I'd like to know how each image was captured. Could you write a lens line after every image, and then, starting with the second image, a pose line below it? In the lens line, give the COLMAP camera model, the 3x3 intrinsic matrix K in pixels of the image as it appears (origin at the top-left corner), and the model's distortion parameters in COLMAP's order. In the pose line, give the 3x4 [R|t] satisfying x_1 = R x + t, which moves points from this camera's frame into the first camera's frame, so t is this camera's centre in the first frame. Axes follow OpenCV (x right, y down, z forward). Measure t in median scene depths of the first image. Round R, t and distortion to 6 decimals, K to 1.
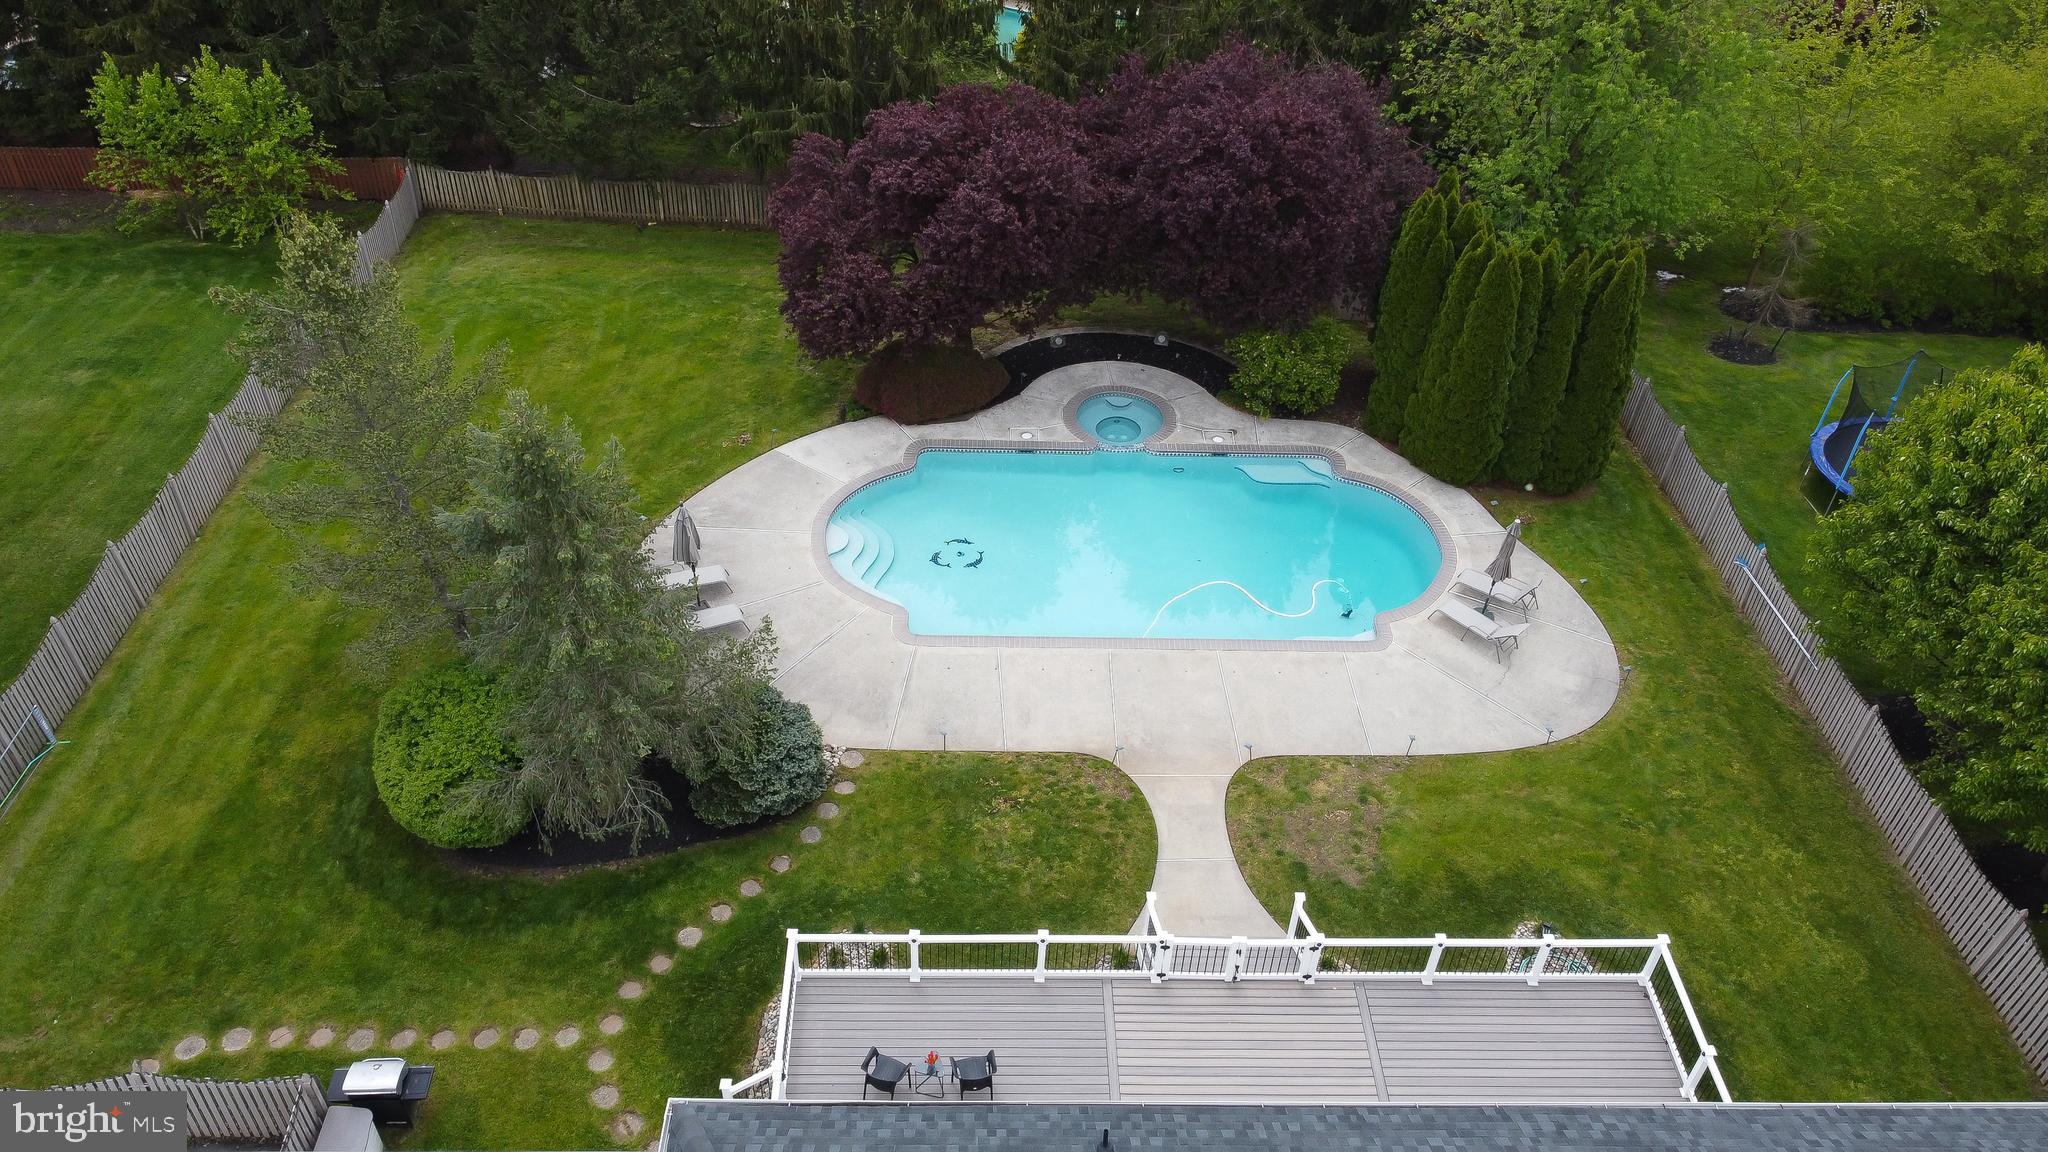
lens RADIAL K [[1505.6, 0, 1024.3], [0, 1505.6, 574.0], [0, 0, 1]] dist [-0.023326, 0.001249]
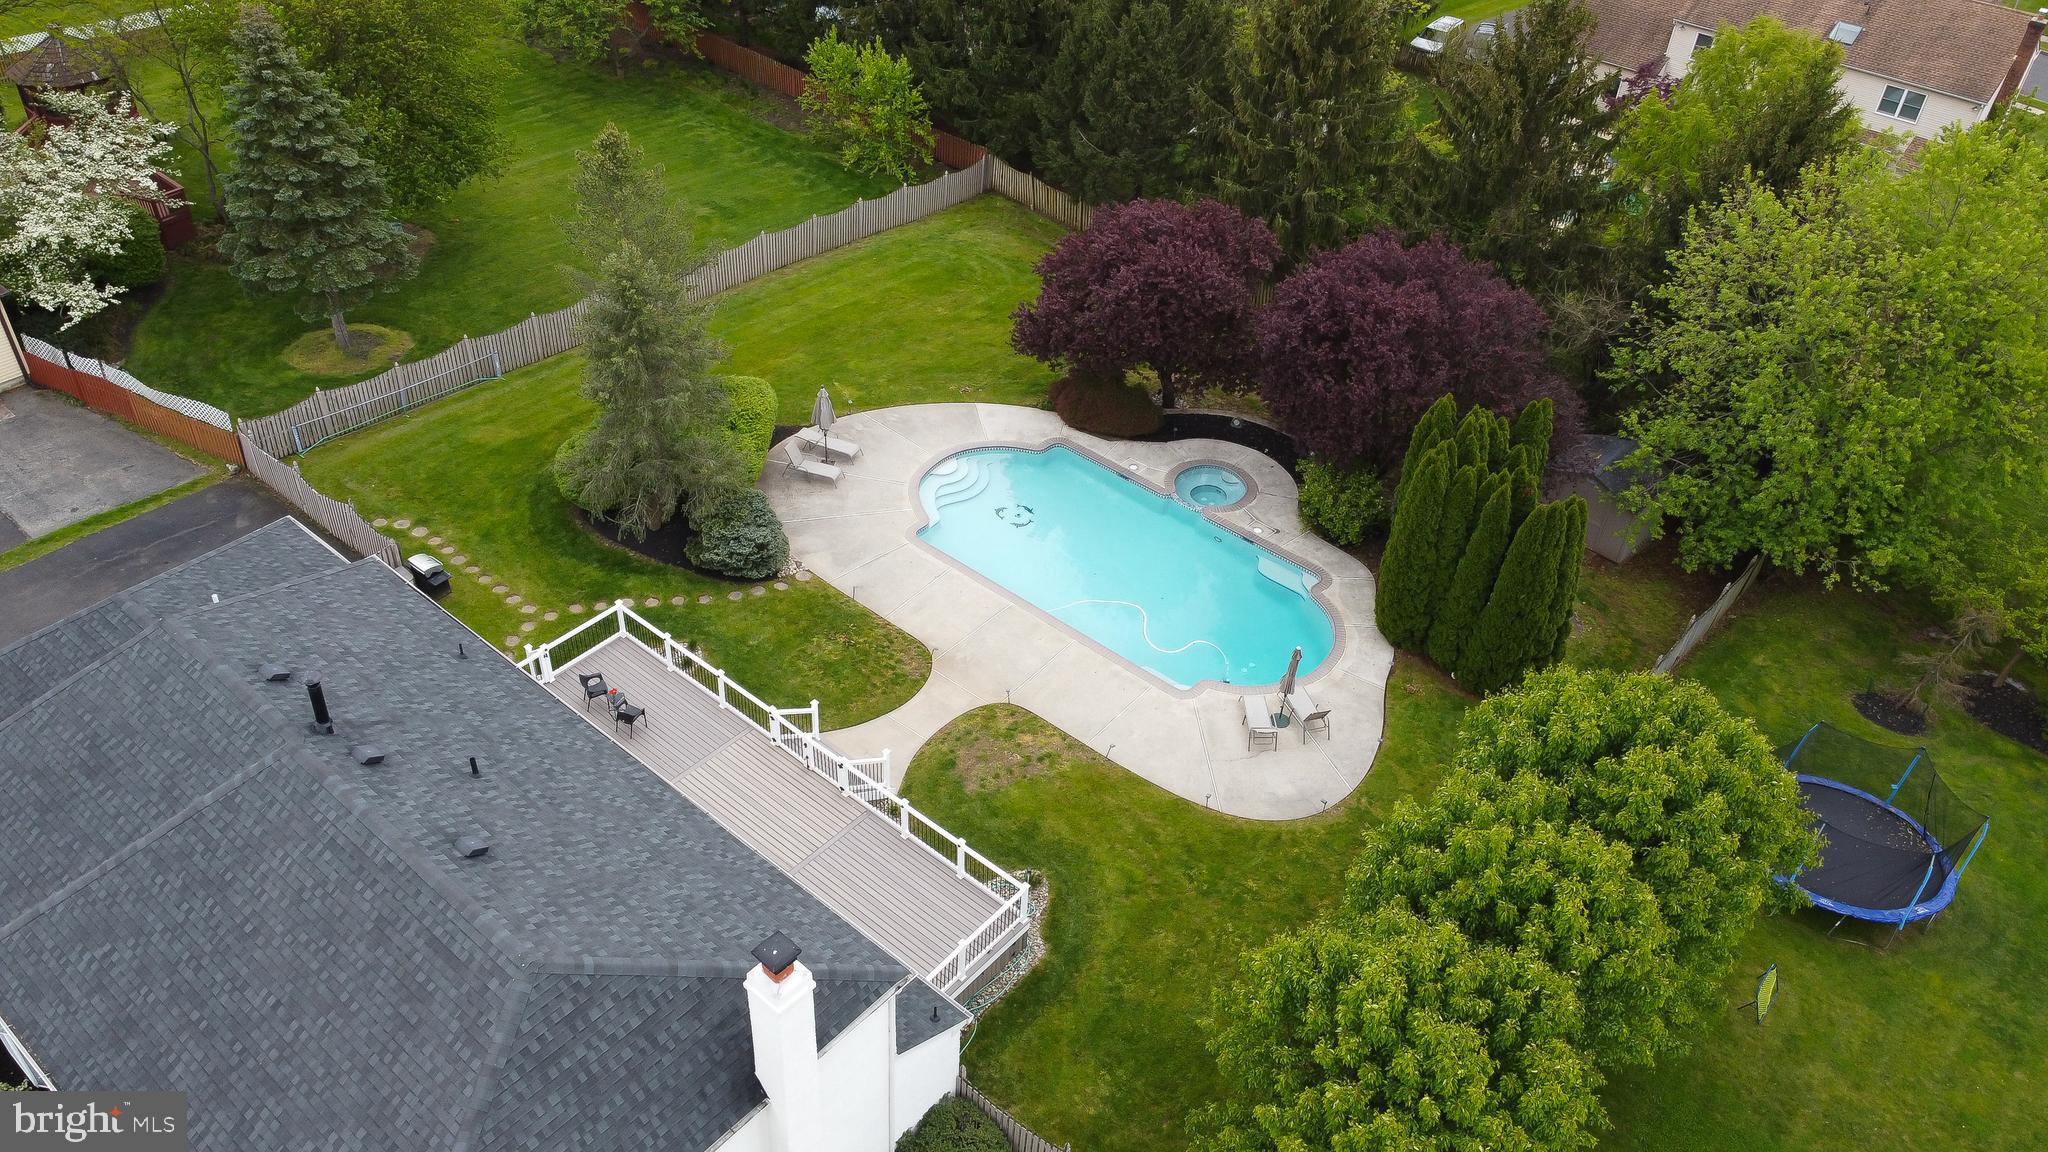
lens RADIAL K [[1505.6, 0, 1025.9], [0, 1505.6, 578.4], [0, 0, 1]] dist [-0.023326, 0.001249]
pose [[0.753554, 0.418012, -0.507369, 0.634050], [-0.443220, 0.893057, 0.077494, -0.067699], [0.485502, 0.166480, 0.858238, -0.125197]]
